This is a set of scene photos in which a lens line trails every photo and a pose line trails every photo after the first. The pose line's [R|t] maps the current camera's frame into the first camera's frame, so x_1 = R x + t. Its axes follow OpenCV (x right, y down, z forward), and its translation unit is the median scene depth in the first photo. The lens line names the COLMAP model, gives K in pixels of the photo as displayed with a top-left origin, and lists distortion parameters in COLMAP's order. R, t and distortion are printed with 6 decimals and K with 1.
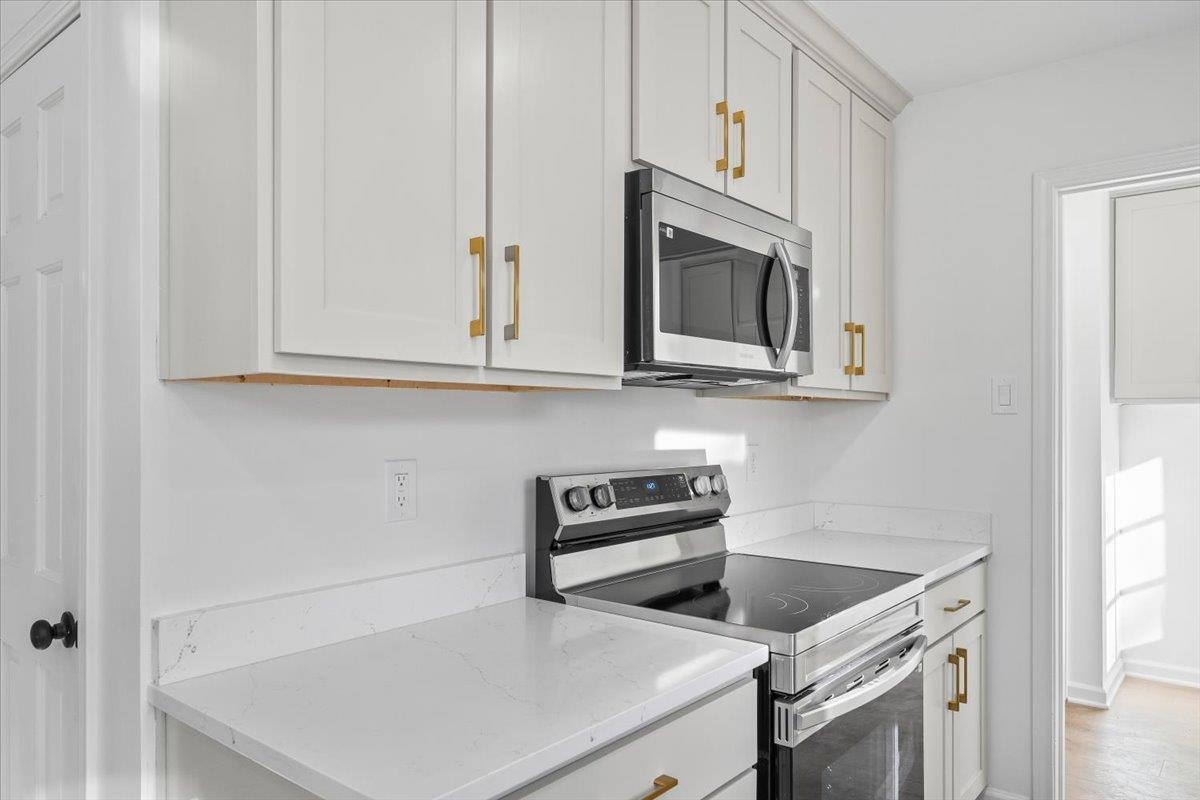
lens RADIAL K [[782.2, 0, 600.0], [0, 782.2, 400.0], [0, 0, 1]] dist [-0.007681, -0.001996]
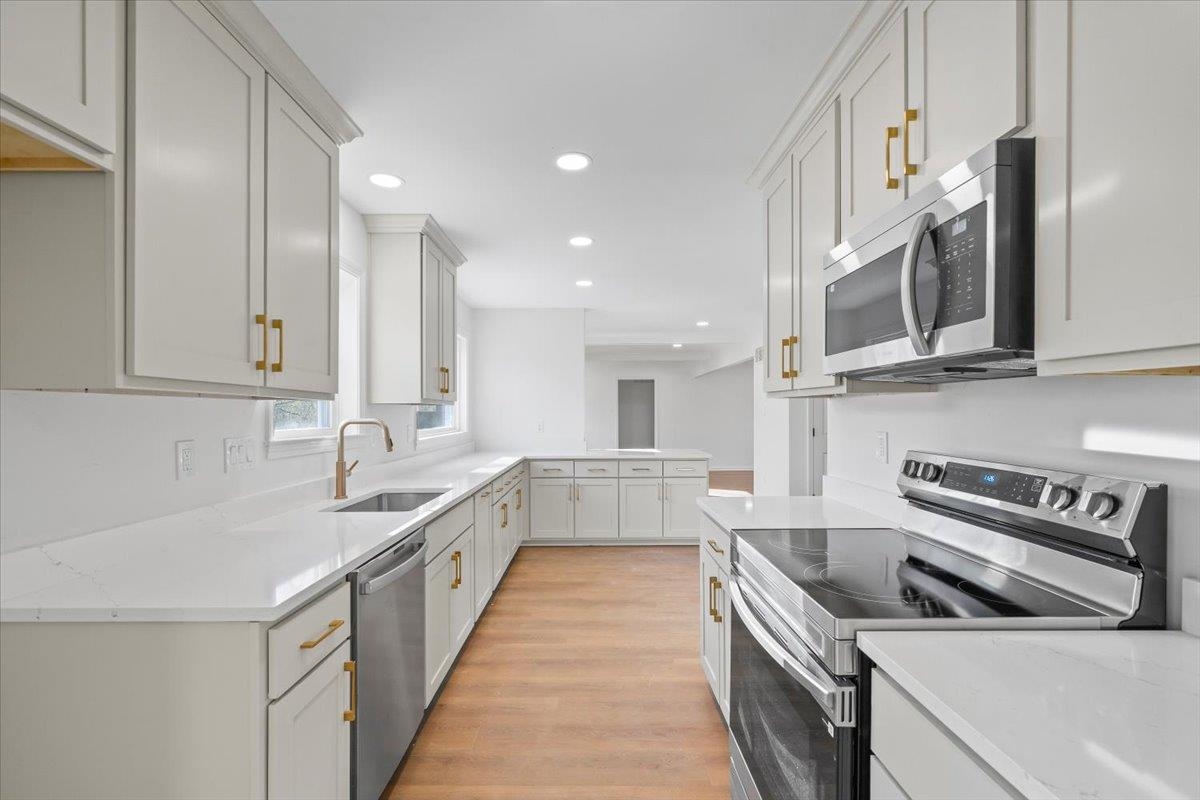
lens RADIAL K [[782.2, 0, 600.0], [0, 782.2, 400.0], [0, 0, 1]] dist [-0.007681, -0.001996]
pose [[0.758160, 0.001887, 0.652065, -0.710373], [-0.003767, 0.999992, 0.001485, -0.017896], [-0.652057, -0.003582, 0.758161, -0.832307]]
